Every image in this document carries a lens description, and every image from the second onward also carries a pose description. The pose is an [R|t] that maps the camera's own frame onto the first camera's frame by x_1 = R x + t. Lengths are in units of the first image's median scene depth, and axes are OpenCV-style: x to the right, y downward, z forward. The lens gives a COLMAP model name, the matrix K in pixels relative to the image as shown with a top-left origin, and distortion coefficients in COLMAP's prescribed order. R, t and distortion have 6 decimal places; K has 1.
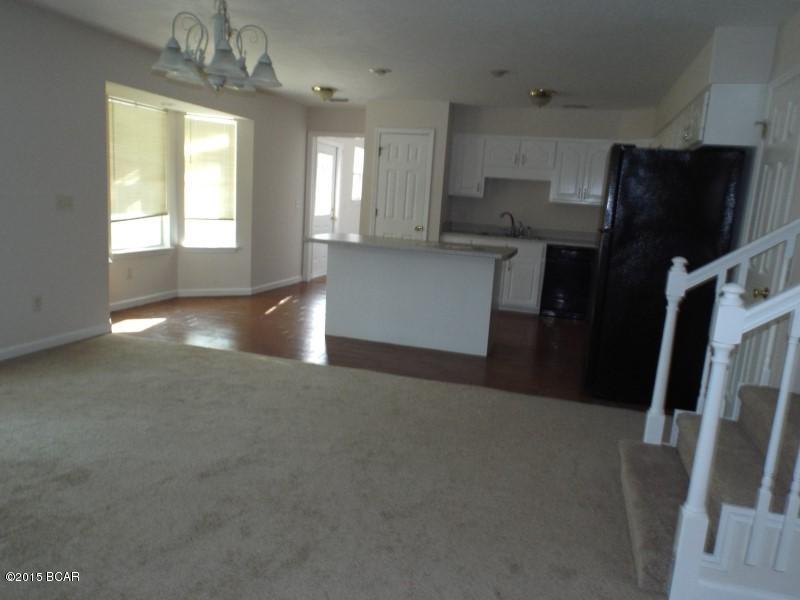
lens RADIAL K [[602.9, 0, 399.8], [0, 602.9, 300.8], [0, 0, 1]] dist [-0.020932, 0.004407]
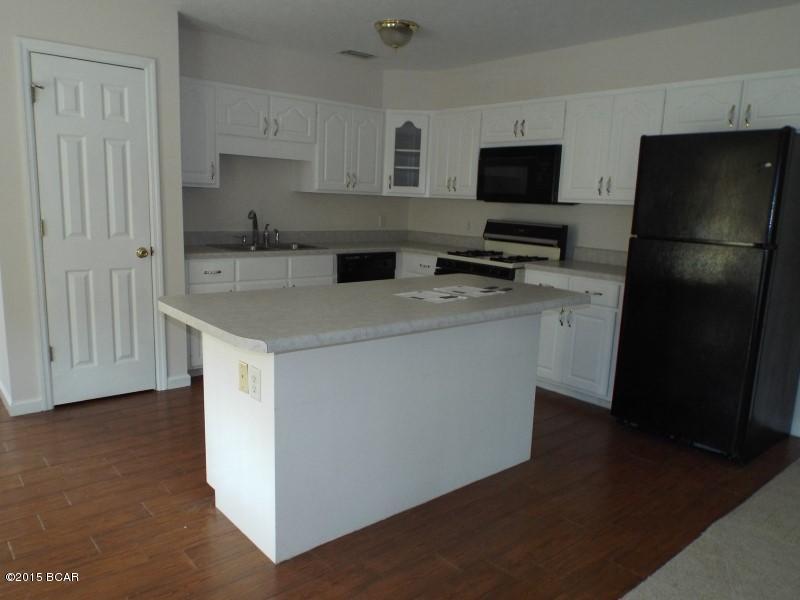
lens RADIAL K [[602.9, 0, 400.2], [0, 602.9, 301.1], [0, 0, 1]] dist [-0.020932, 0.004407]
pose [[0.537947, -0.183887, 0.822678, -0.282859], [0.154004, 0.980932, 0.118558, -0.106529], [-0.828792, 0.062917, 0.556009, 0.535402]]
